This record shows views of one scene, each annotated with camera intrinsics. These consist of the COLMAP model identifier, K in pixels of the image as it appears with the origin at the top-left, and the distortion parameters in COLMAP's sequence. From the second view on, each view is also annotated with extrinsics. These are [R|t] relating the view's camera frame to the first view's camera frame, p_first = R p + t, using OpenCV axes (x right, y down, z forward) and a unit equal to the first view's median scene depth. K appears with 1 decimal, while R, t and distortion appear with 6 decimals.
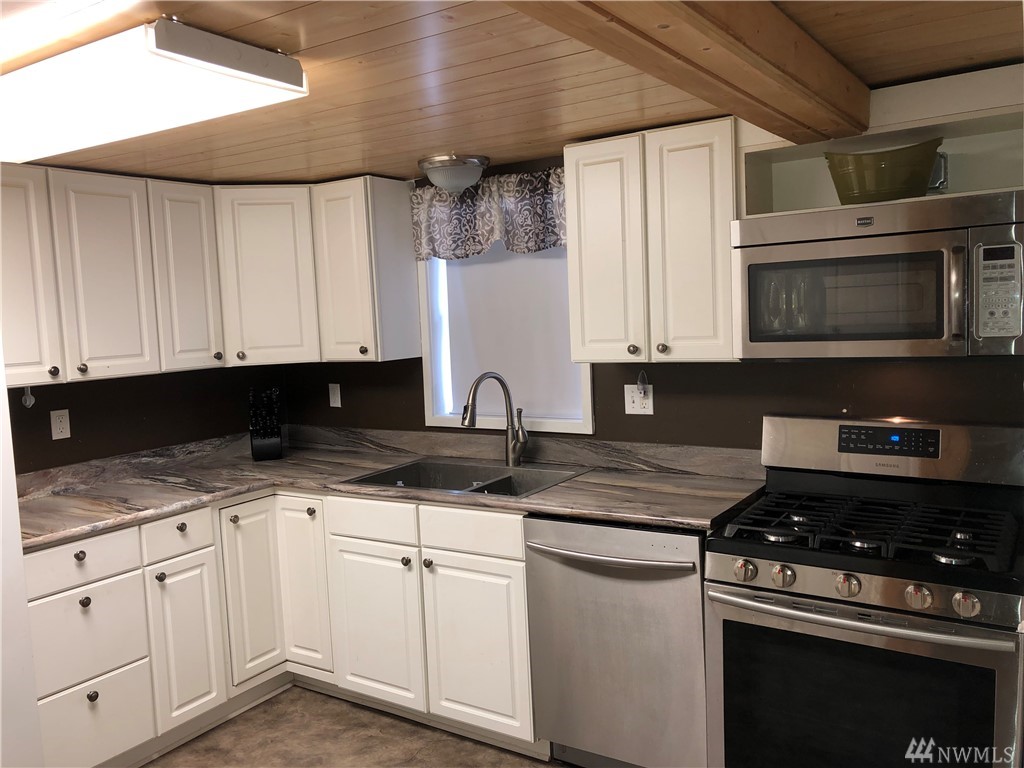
lens RADIAL K [[833.9, 0, 498.8], [0, 833.9, 382.6], [0, 0, 1]] dist [0.003957, -0.000512]
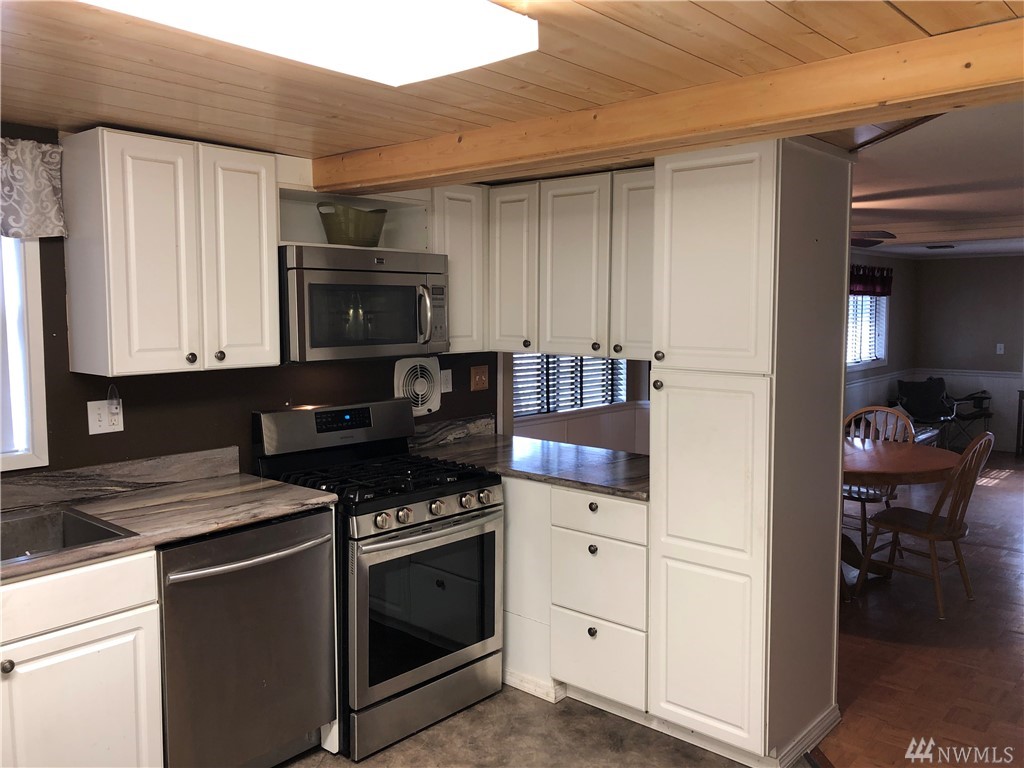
lens RADIAL K [[833.9, 0, 498.8], [0, 833.9, 382.6], [0, 0, 1]] dist [0.003957, -0.000512]
pose [[0.125289, -0.038157, 0.991386, -0.760128], [0.081321, 0.996293, 0.028068, -0.008126], [-0.988782, 0.077104, 0.127927, 0.509307]]
